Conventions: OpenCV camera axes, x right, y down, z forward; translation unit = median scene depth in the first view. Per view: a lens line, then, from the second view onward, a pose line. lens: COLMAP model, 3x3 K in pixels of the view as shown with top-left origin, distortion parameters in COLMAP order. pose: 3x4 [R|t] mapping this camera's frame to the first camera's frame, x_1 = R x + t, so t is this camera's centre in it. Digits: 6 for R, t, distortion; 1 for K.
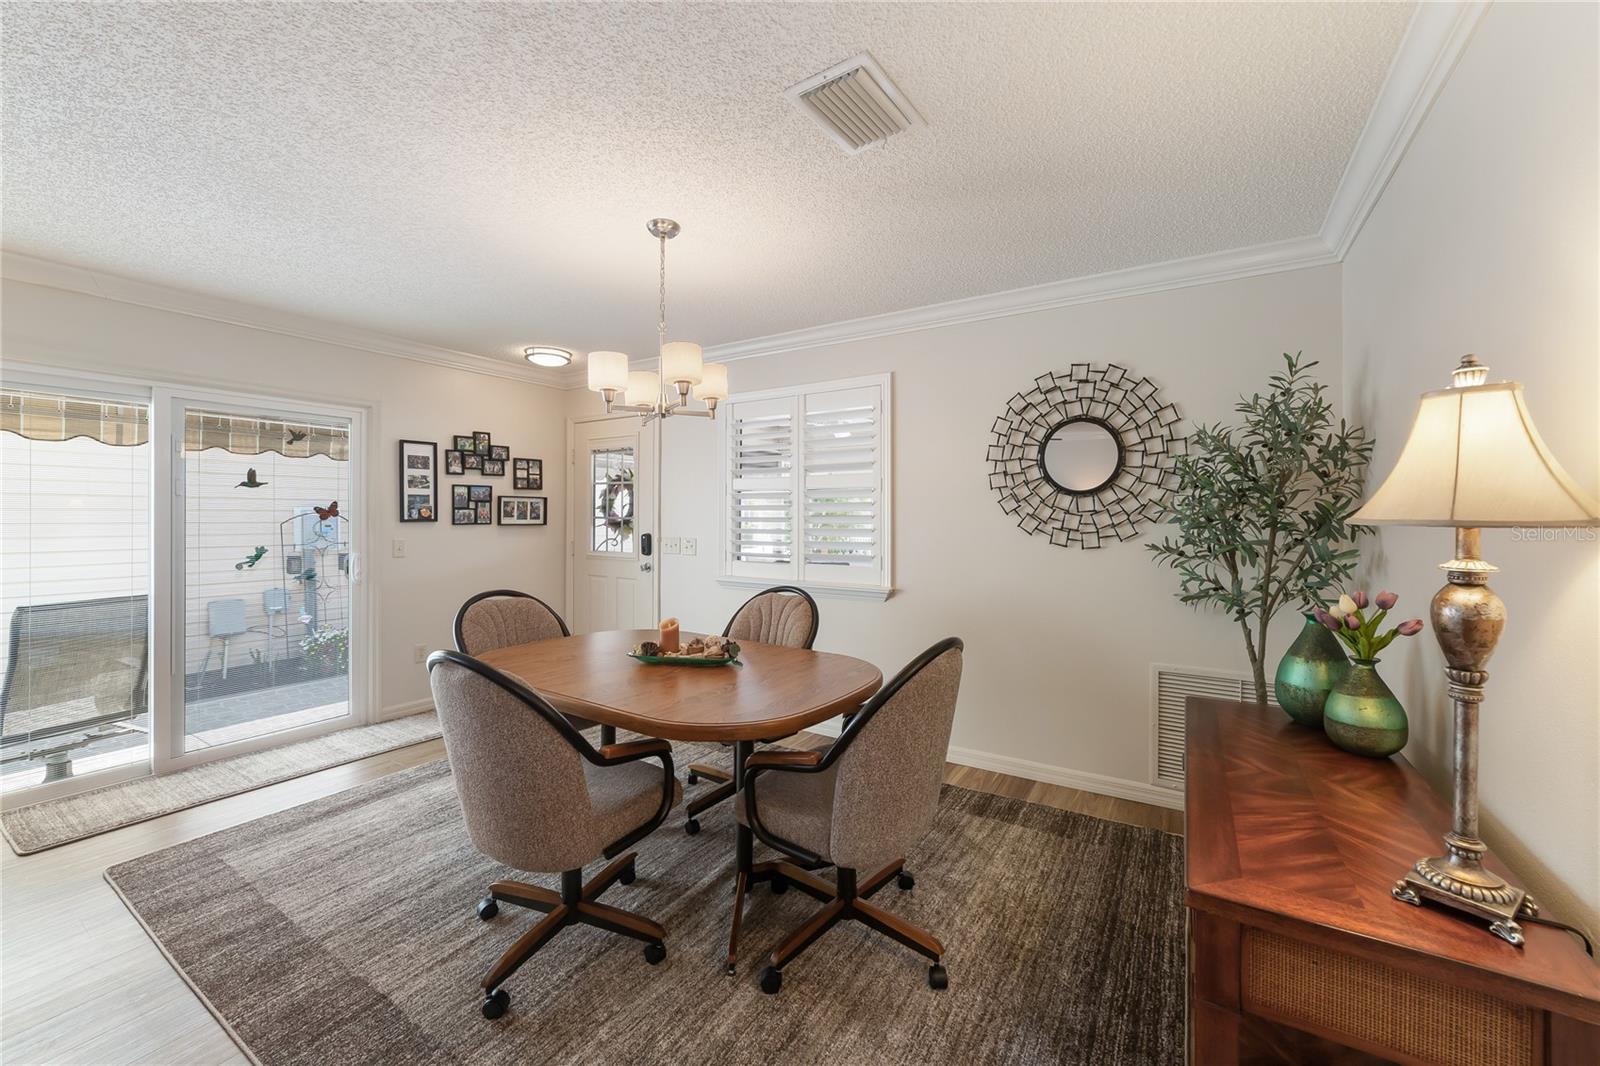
lens RADIAL K [[620.0, 0, 800.2], [0, 620.0, 525.0], [0, 0, 1]] dist [-0.024869, 0.006739]
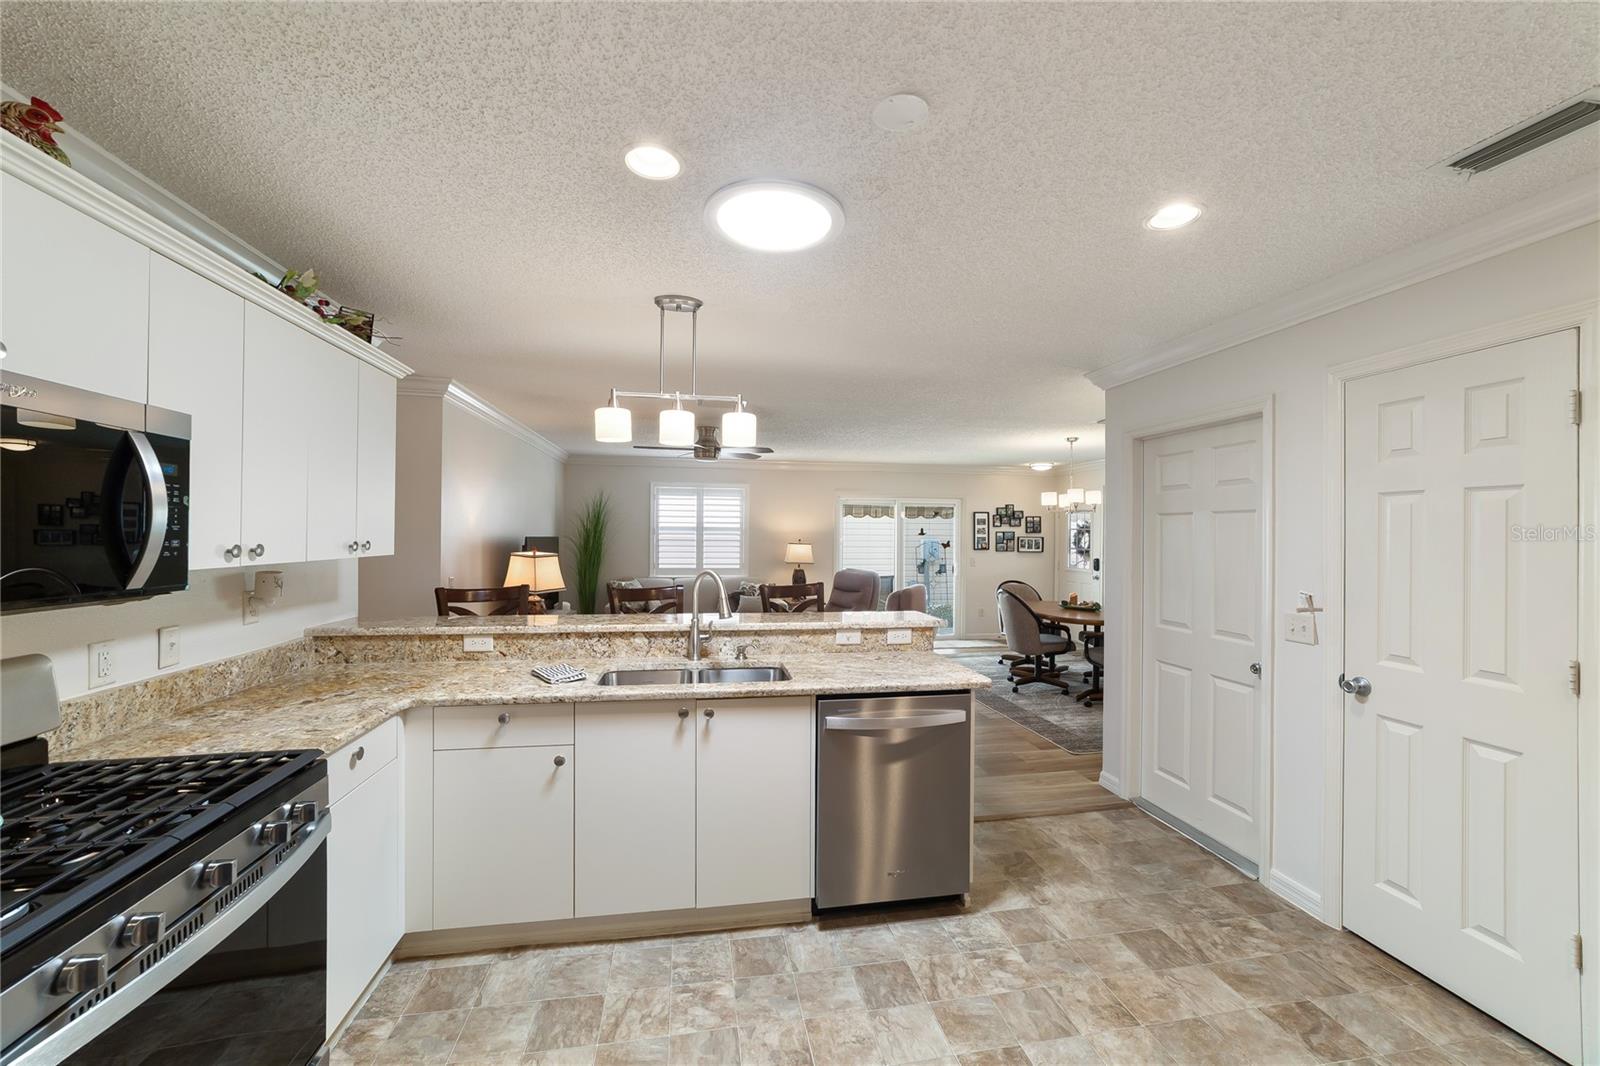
lens RADIAL K [[620.0, 0, 802.2], [0, 620.0, 529.9], [0, 0, 1]] dist [-0.024869, 0.006739]
pose [[0.684124, -0.003927, -0.729355, 0.670259], [-0.015181, 0.999692, -0.019623, -0.029753], [0.729208, 0.024497, 0.683854, -1.189023]]
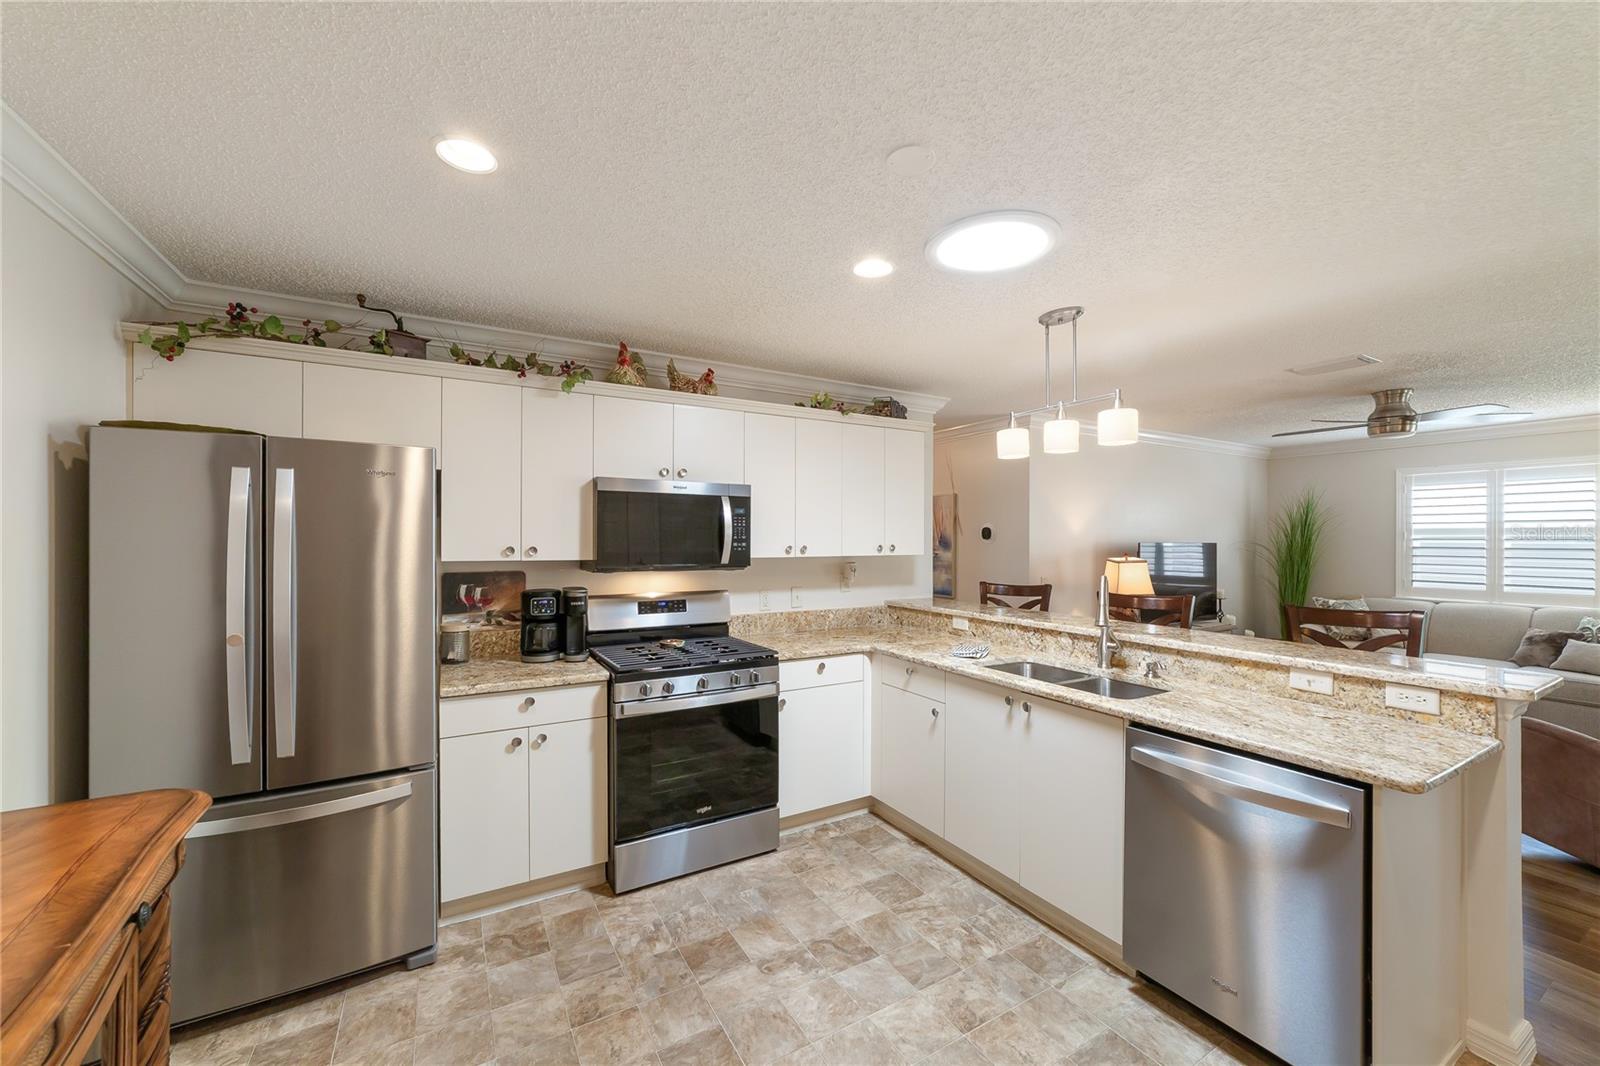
lens RADIAL K [[620.0, 0, 793.0], [0, 620.0, 536.8], [0, 0, 1]] dist [-0.024869, 0.006739]
pose [[-0.463467, -0.006887, -0.886088, 0.880607], [-0.014680, 0.999892, -0.000093, -0.035205], [0.885993, 0.012964, -0.463518, -0.684784]]
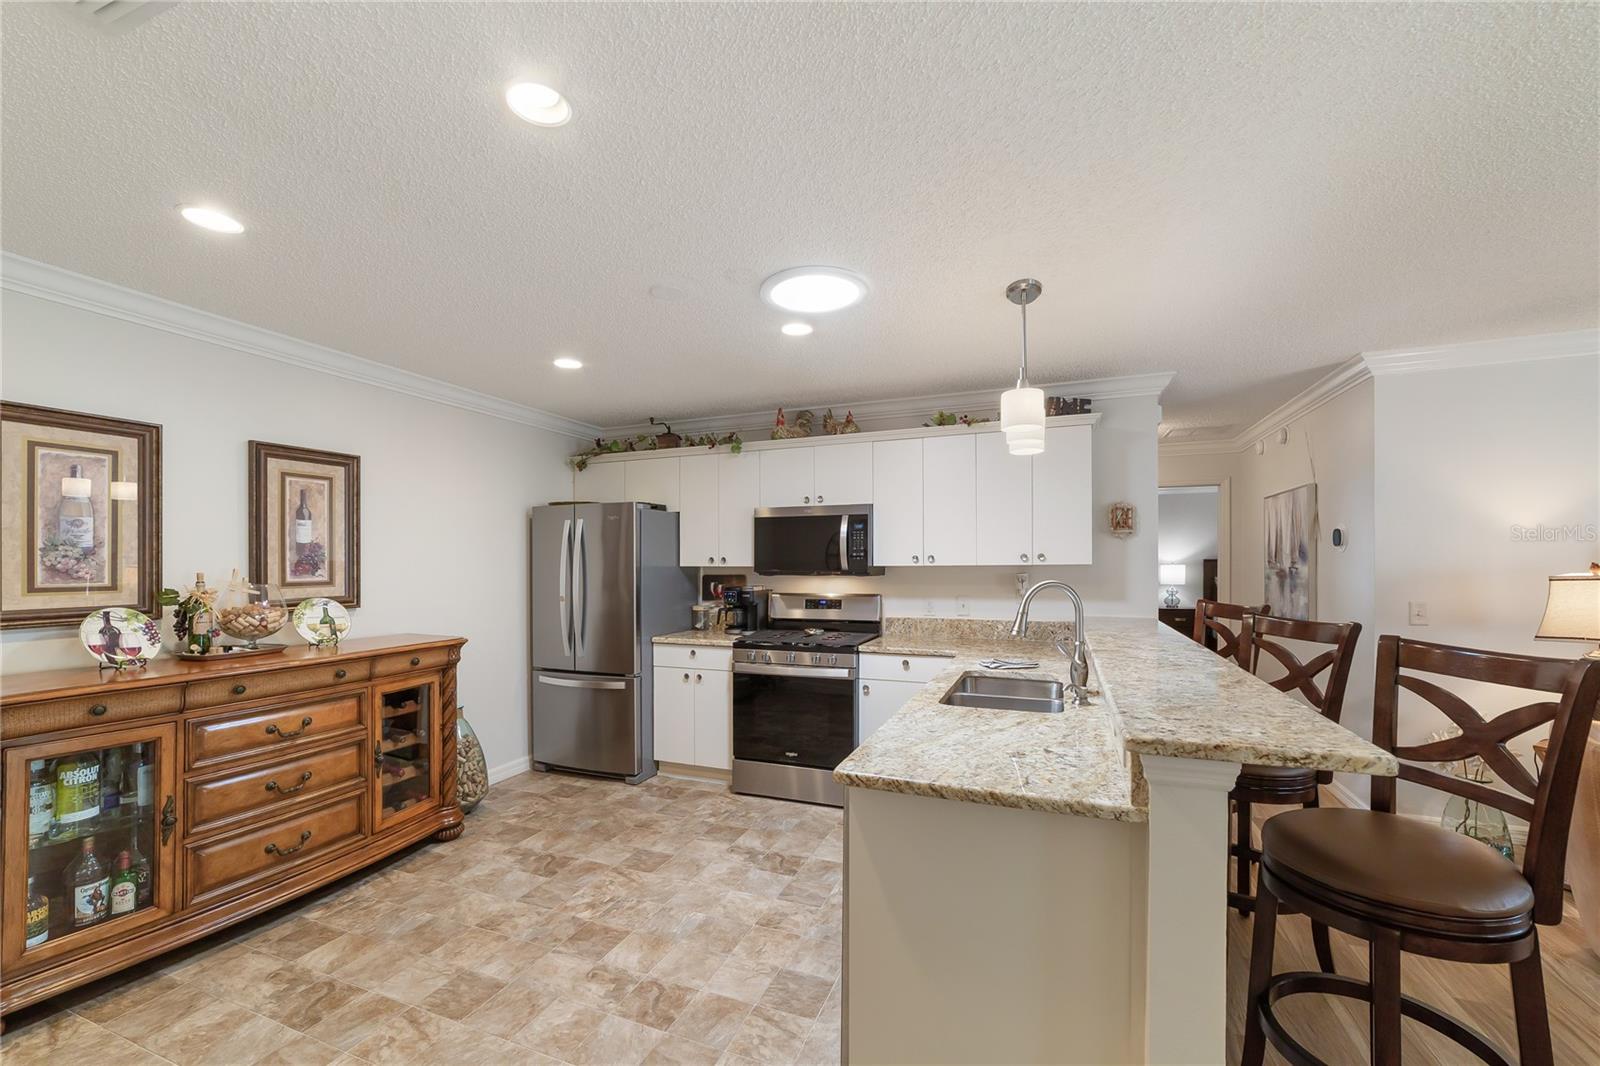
lens RADIAL K [[620.0, 0, 787.5], [0, 620.0, 563.7], [0, 0, 1]] dist [-0.024869, 0.006739]
pose [[-0.981771, 0.002959, -0.190044, 0.400956], [0.000870, 0.999938, 0.011076, -0.017343], [0.190065, 0.010708, -0.981713, -0.074325]]
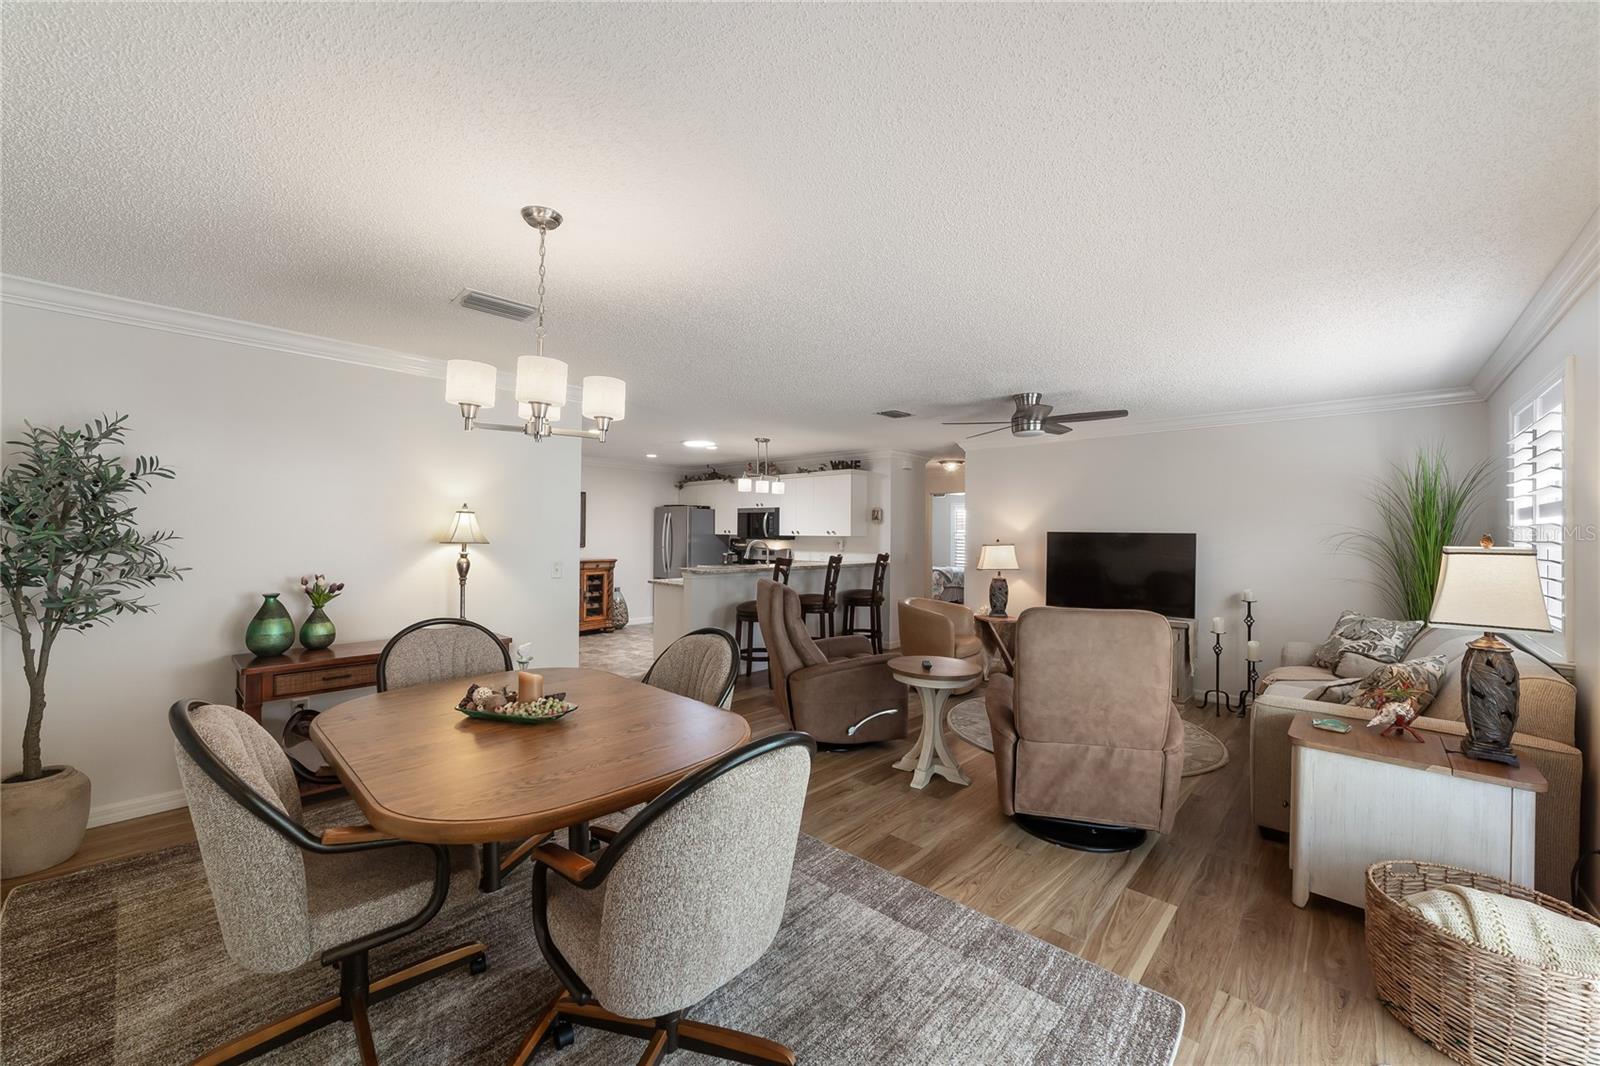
lens RADIAL K [[620.0, 0, 796.8], [0, 620.0, 531.0], [0, 0, 1]] dist [-0.024869, 0.006739]
pose [[-0.982583, -0.013784, 0.185314, -0.553741], [-0.012373, 0.999885, 0.008770, -0.042772], [-0.185414, 0.006324, -0.982640, 1.363521]]
